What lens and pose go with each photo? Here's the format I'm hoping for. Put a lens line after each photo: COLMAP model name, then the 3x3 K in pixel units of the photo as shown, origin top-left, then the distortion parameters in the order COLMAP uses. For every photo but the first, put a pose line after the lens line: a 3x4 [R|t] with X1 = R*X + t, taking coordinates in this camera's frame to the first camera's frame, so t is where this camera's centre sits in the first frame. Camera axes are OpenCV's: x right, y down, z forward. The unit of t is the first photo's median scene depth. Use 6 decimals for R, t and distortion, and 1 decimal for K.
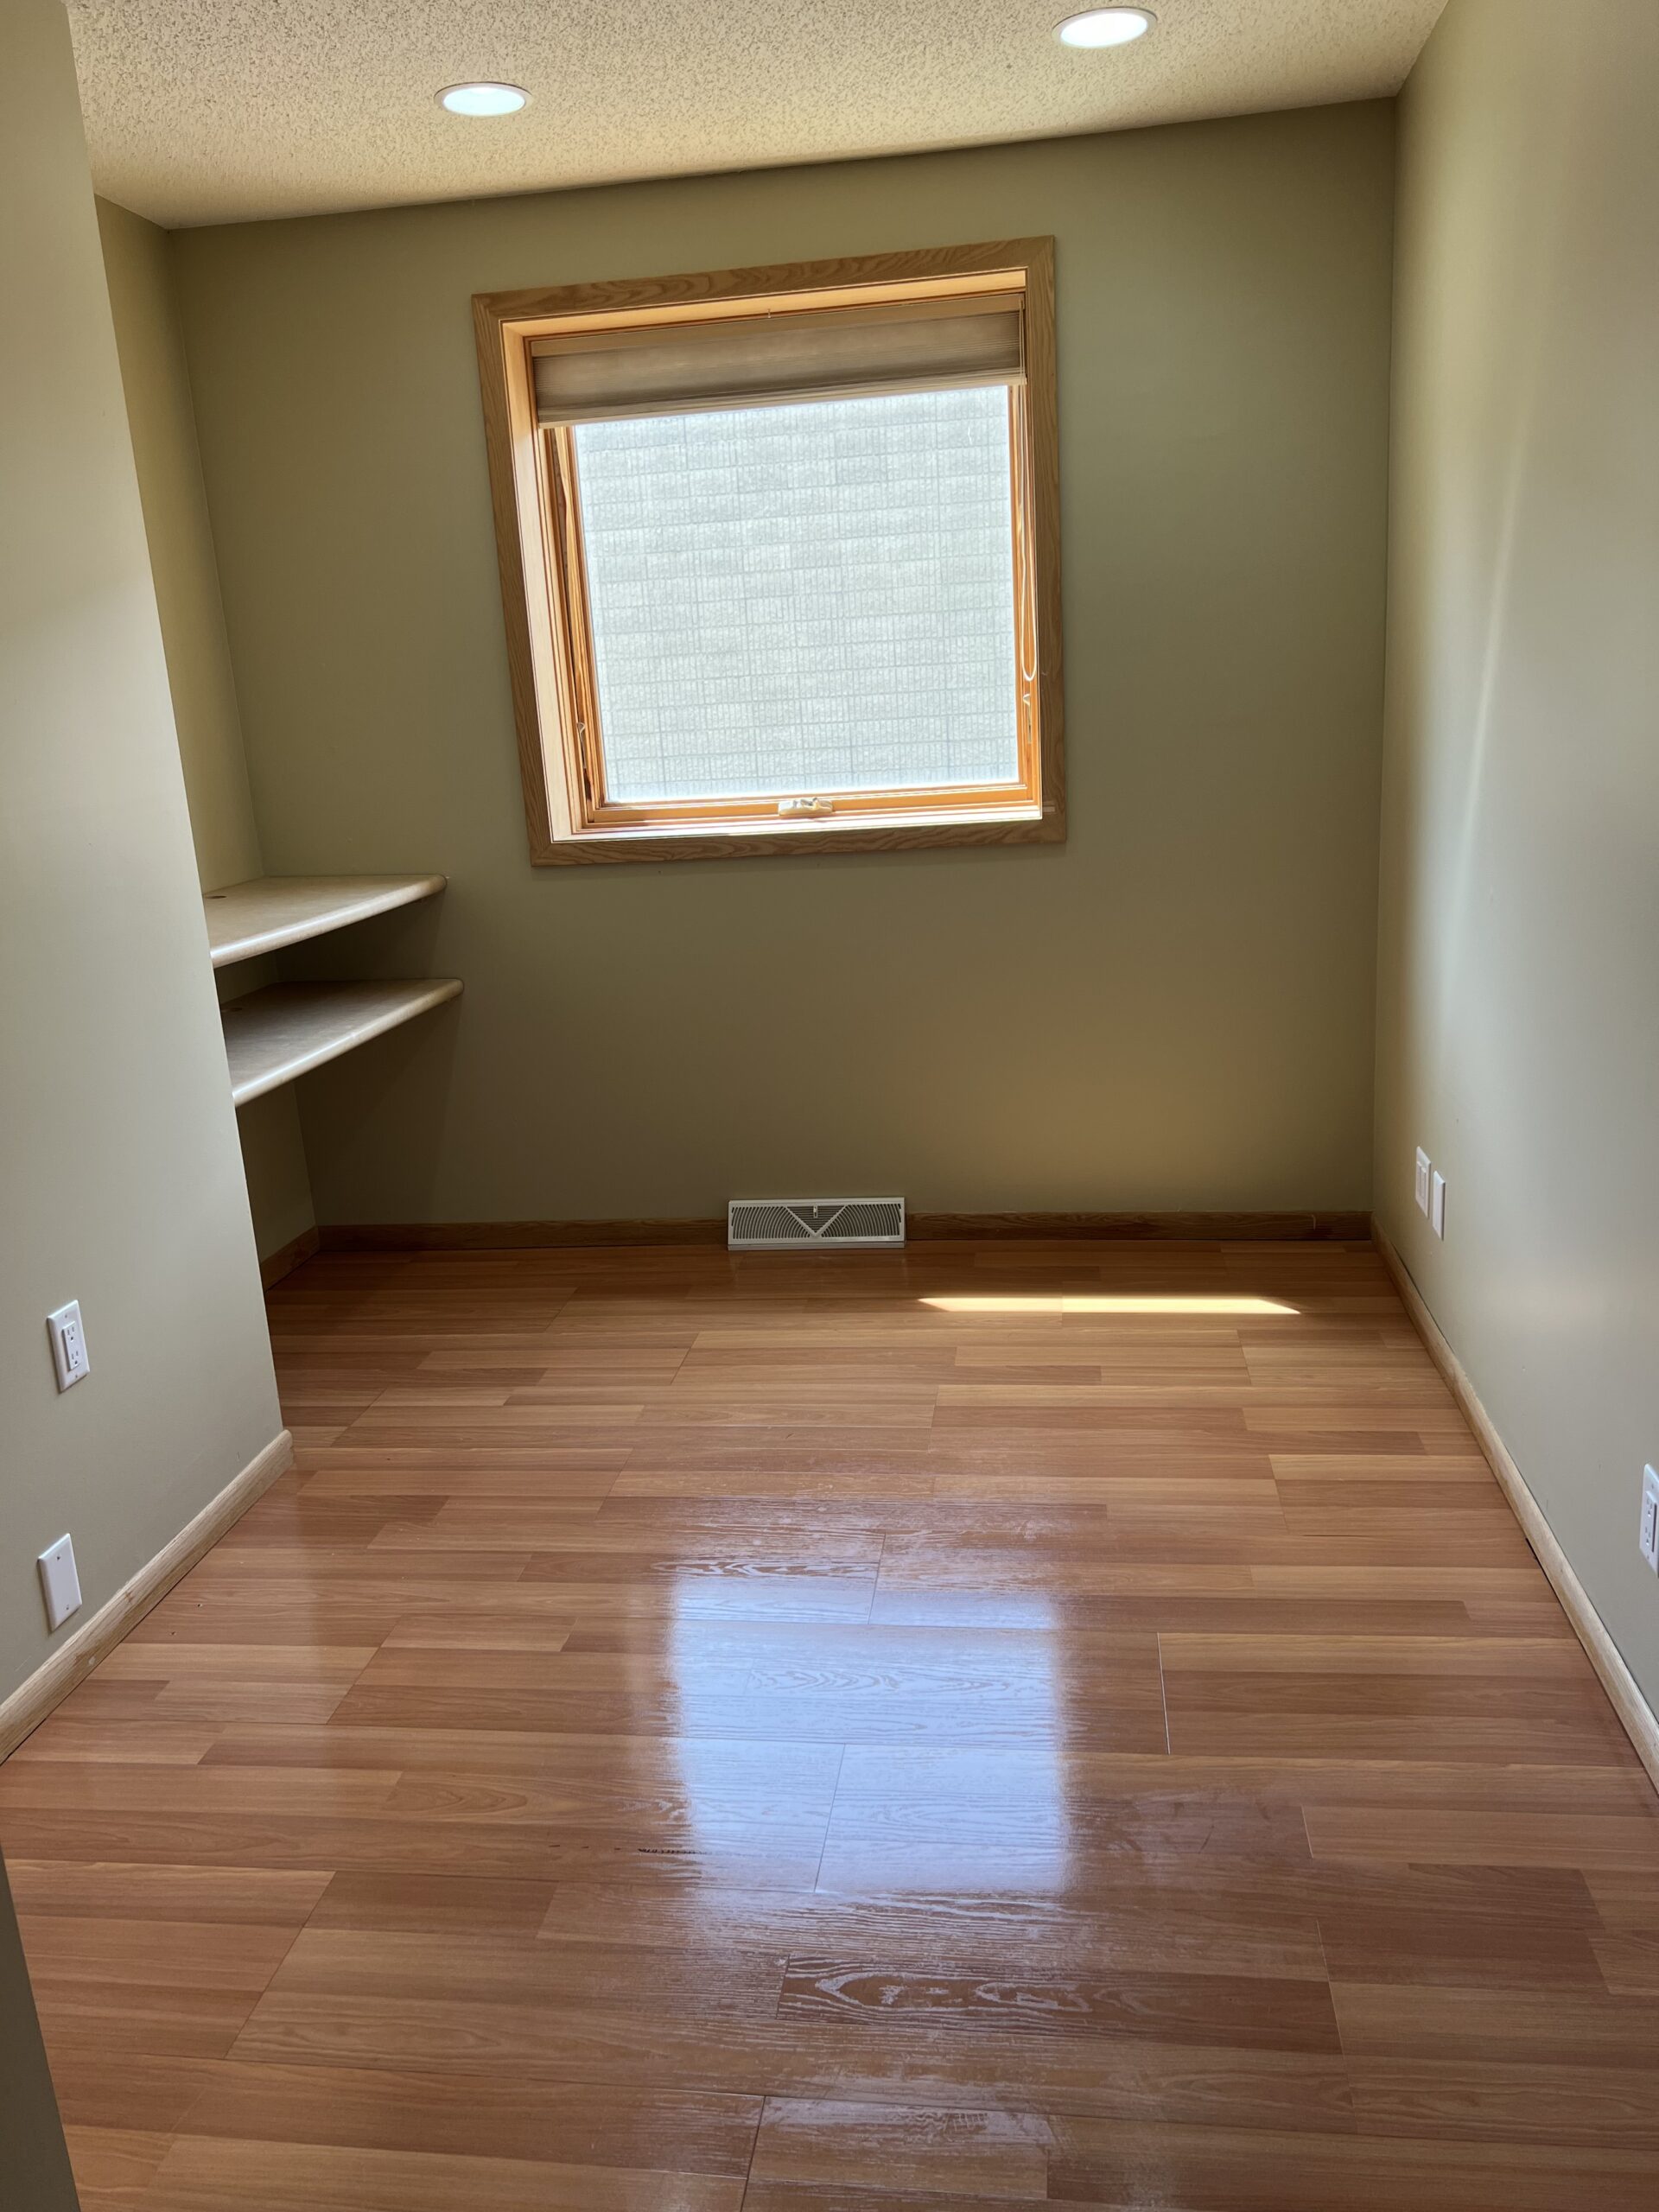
lens RADIAL K [[1655.9, 0, 837.9], [0, 1655.9, 1098.5], [0, 0, 1]] dist [0.011188, -0.028861]
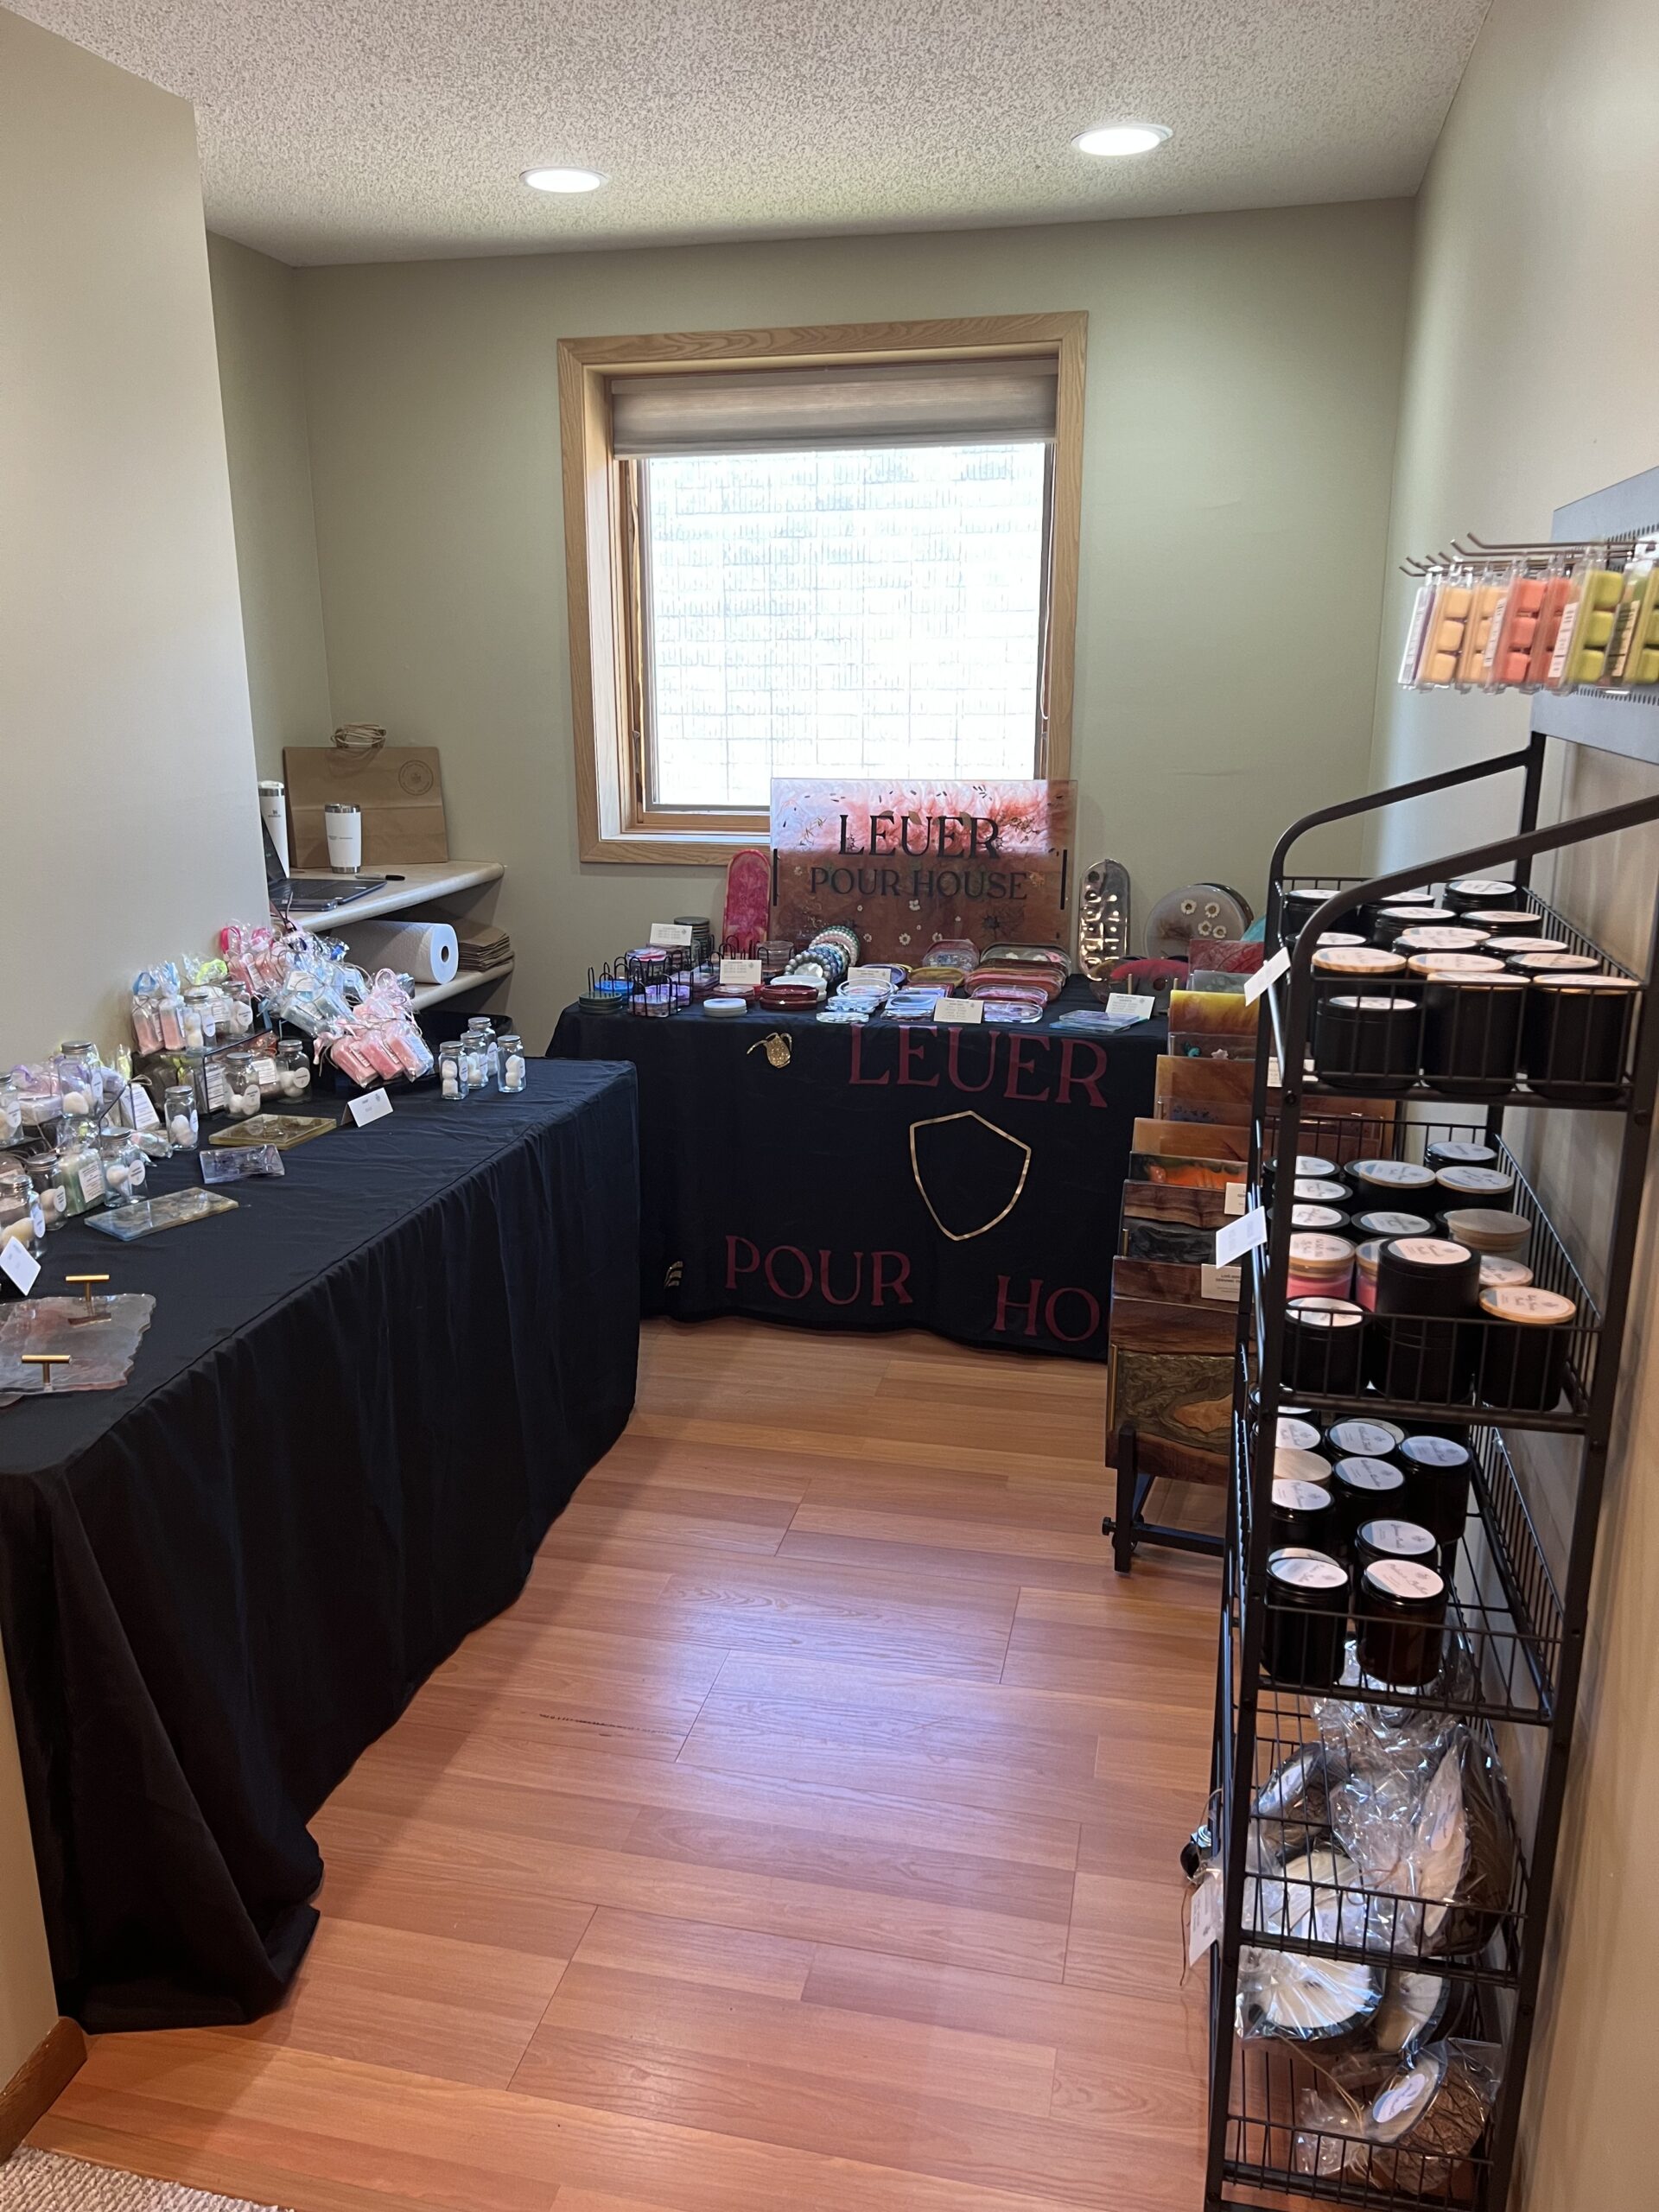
lens RADIAL K [[1655.9, 0, 817.9], [0, 1655.9, 1116.8], [0, 0, 1]] dist [0.011188, -0.028861]
pose [[0.994116, 0.079132, -0.073969, 0.073715], [-0.077421, 0.996667, 0.025725, -0.012579], [0.075758, -0.019847, 0.996929, -0.093322]]
